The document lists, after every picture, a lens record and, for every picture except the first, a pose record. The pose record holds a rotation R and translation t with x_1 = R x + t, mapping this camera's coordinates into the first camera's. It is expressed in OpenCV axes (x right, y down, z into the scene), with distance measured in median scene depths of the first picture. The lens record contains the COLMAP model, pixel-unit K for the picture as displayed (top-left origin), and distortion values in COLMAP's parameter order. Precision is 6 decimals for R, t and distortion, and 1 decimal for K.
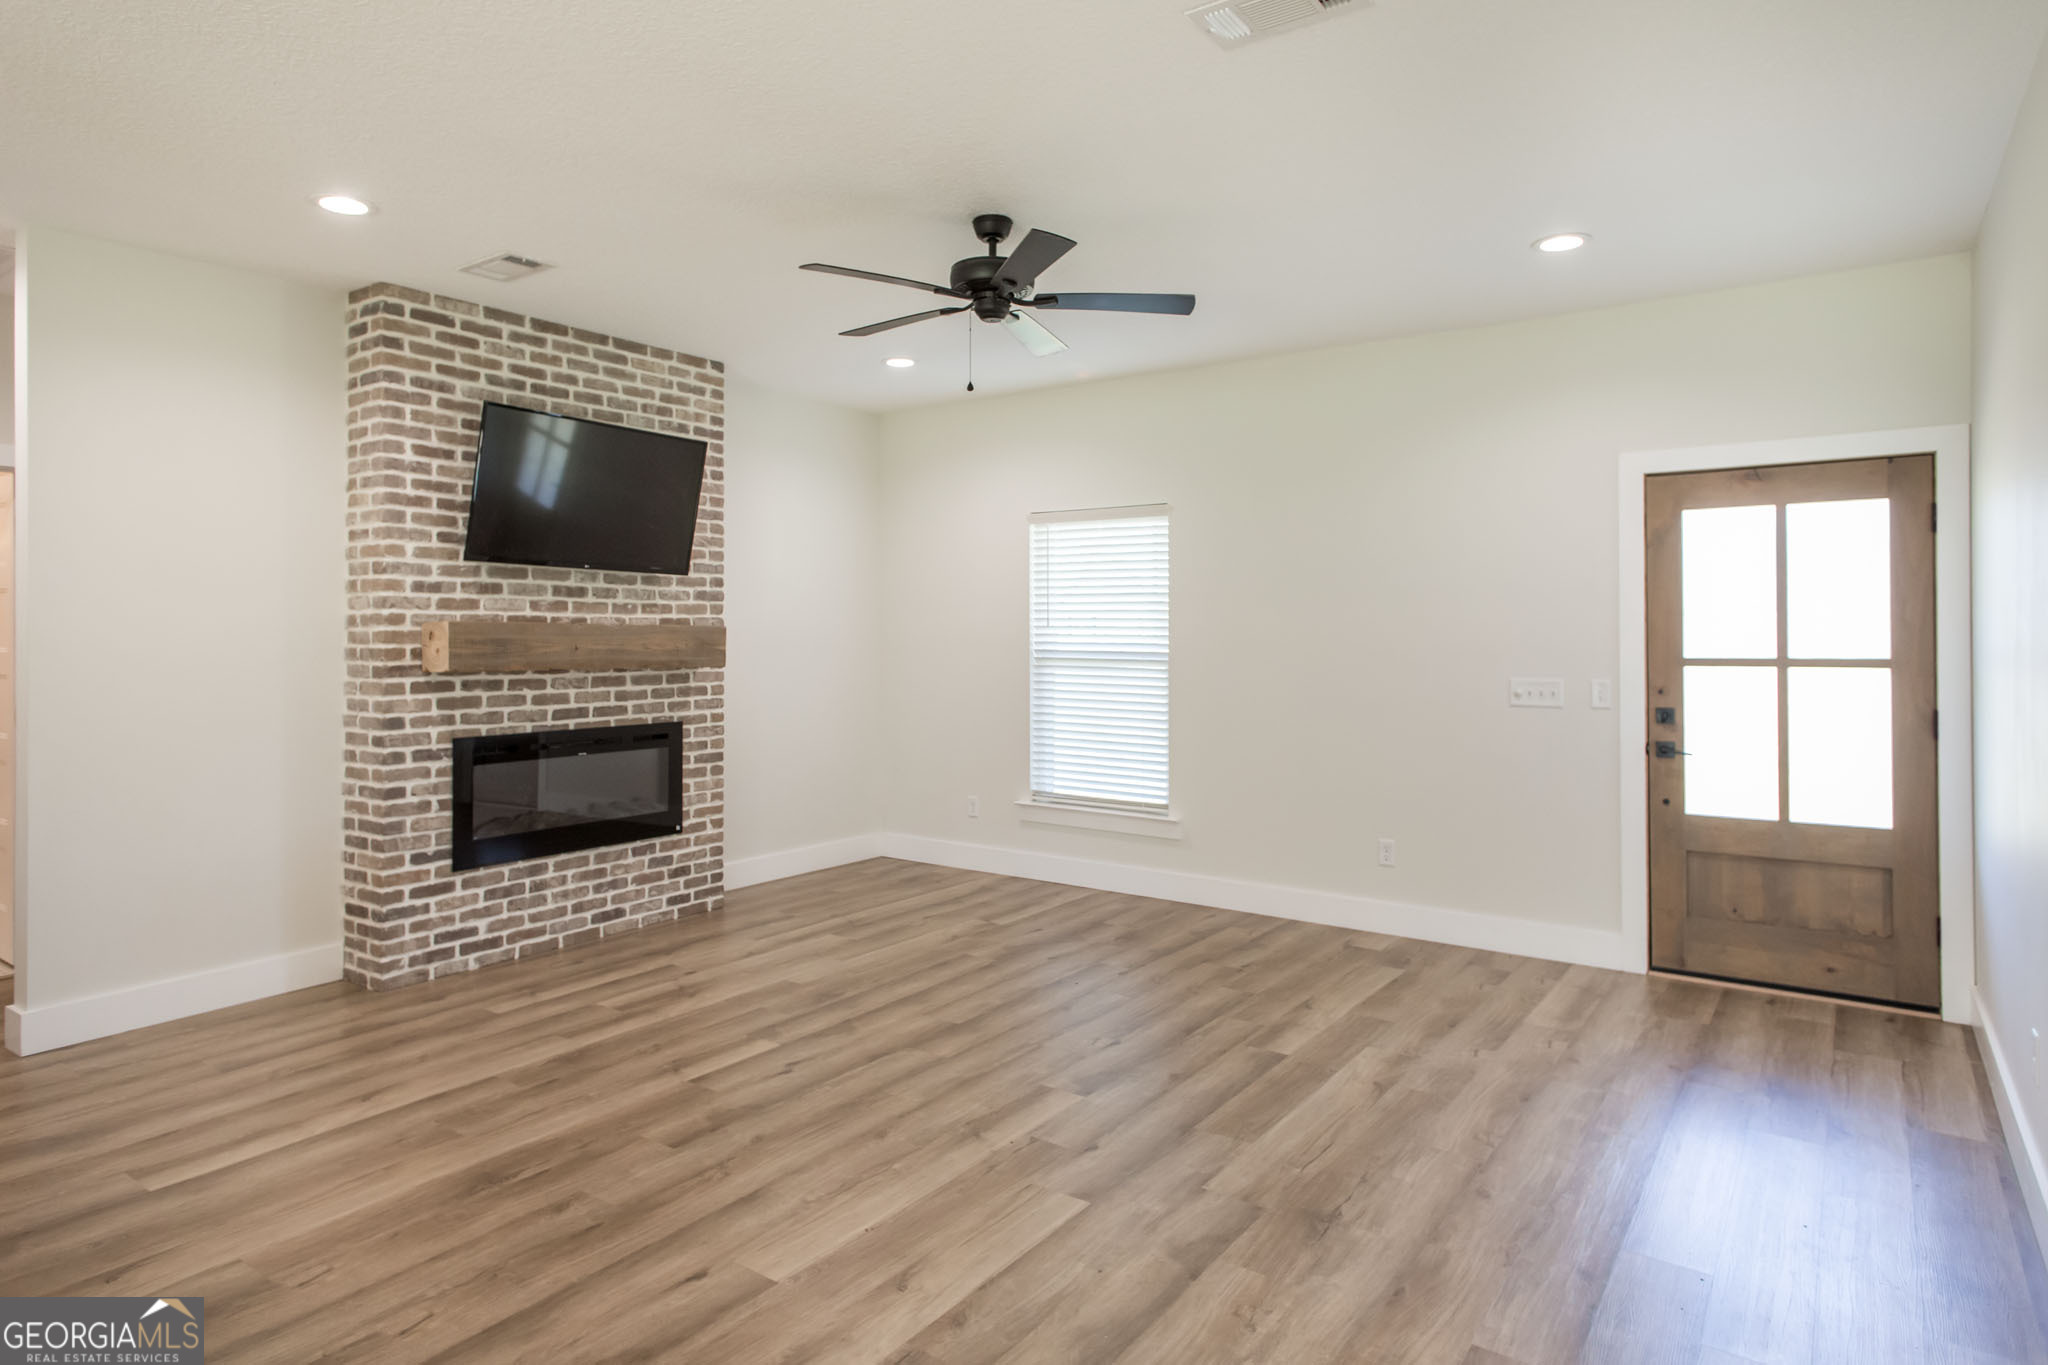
lens RADIAL K [[1150.1, 0, 1024.6], [0, 1150.1, 610.7], [0, 0, 1]] dist [0.011547, -0.000710]
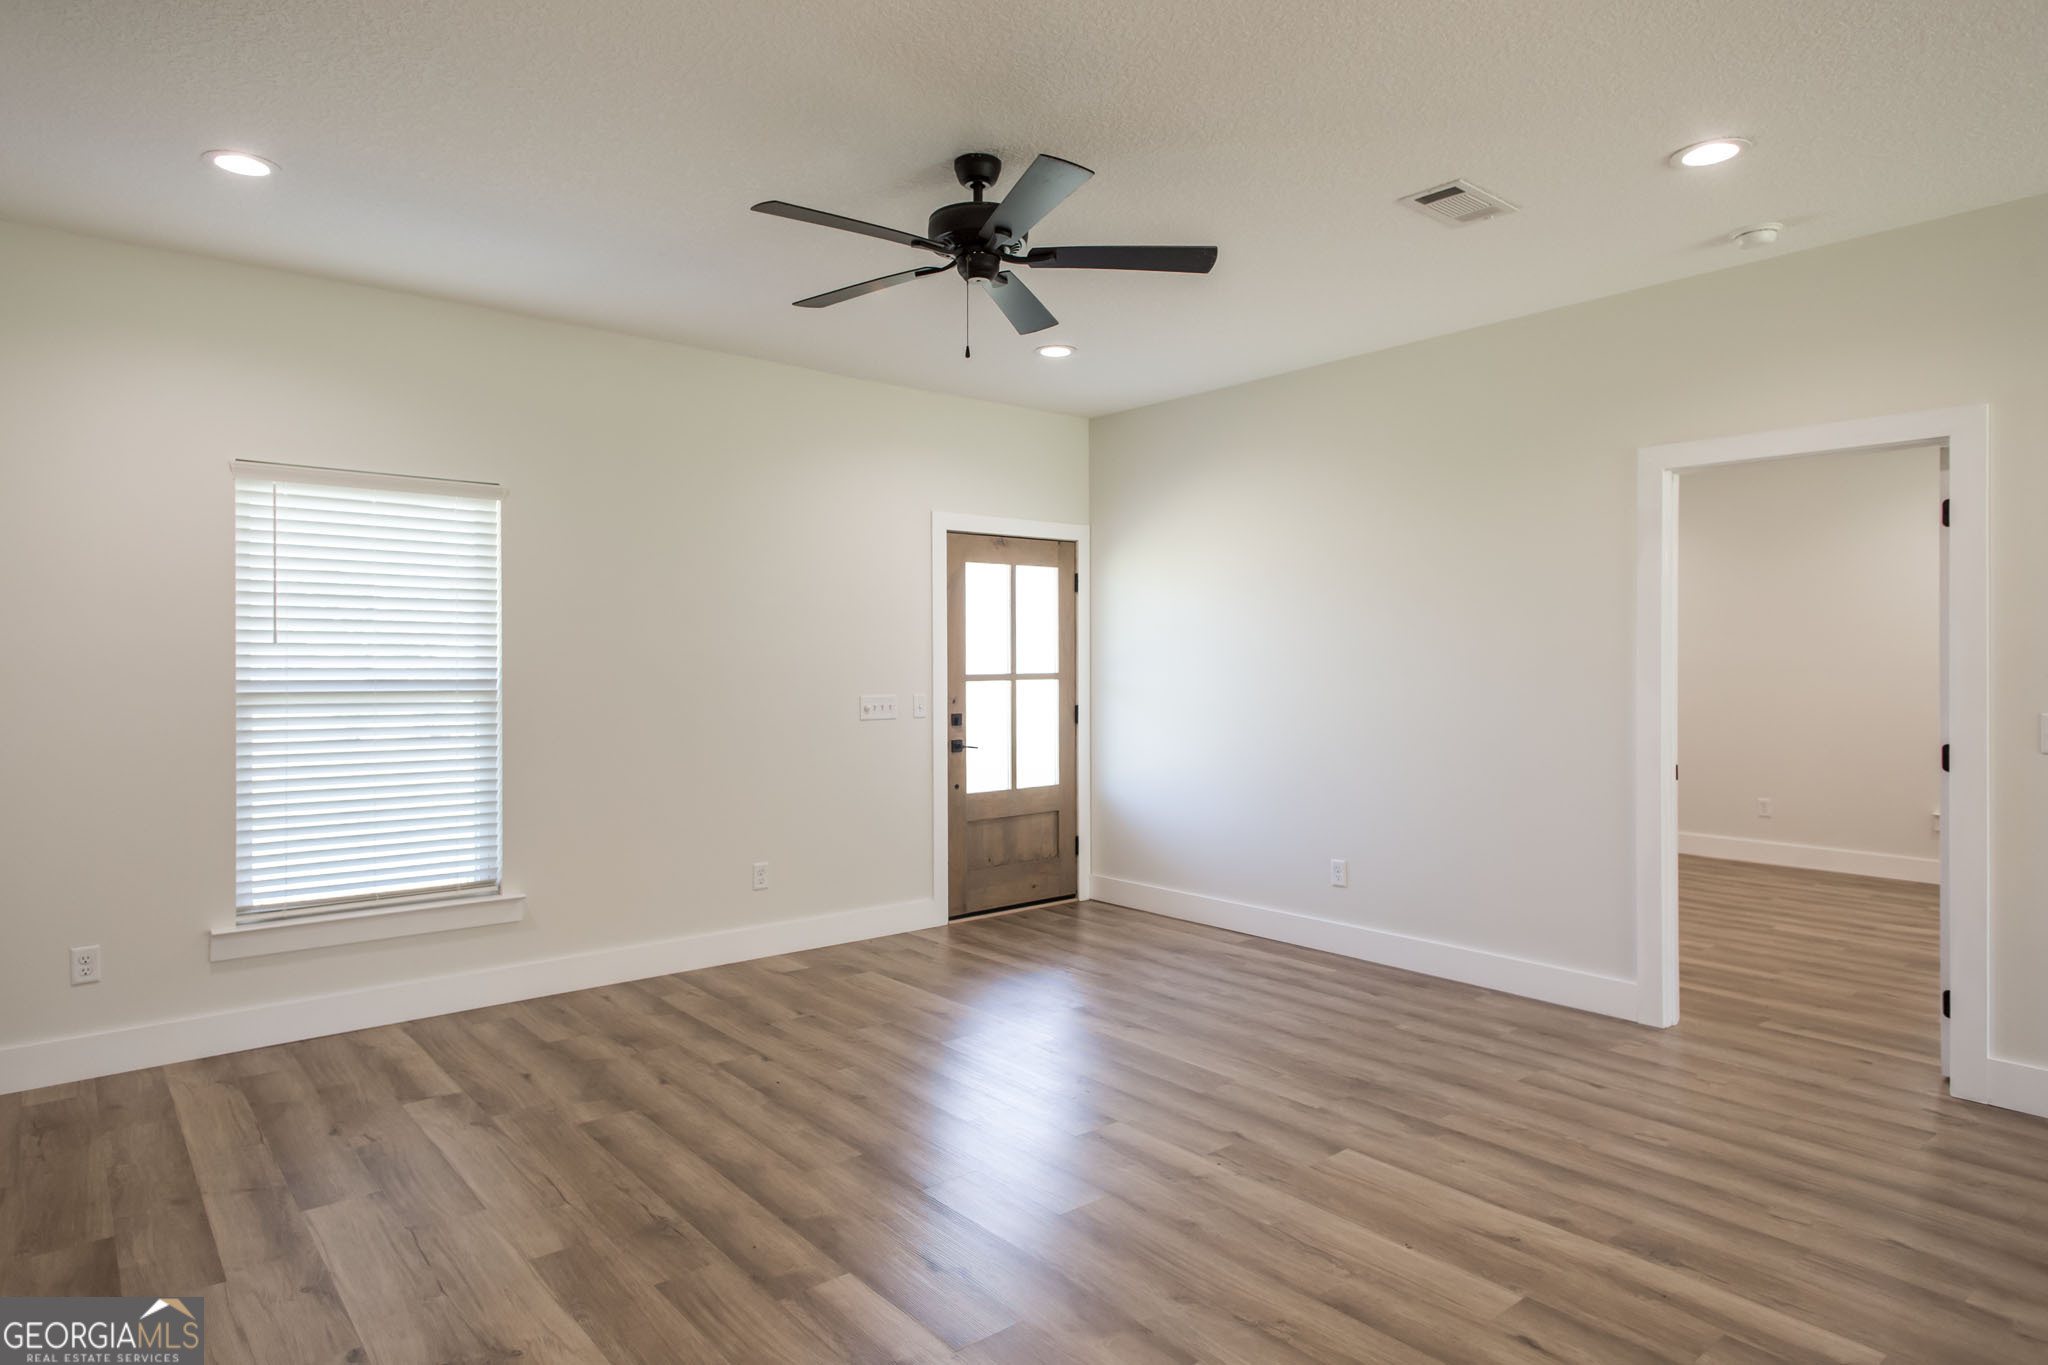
lens RADIAL K [[1174.1, 0, 982.3], [0, 1174.1, 650.2], [0, 0, 1]] dist [0.021066, -0.001510]
pose [[0.268535, 0.009760, 0.963221, -0.754261], [-0.017955, 0.999826, -0.005126, 0.021012], [-0.963103, -0.015918, 0.268663, 0.671576]]
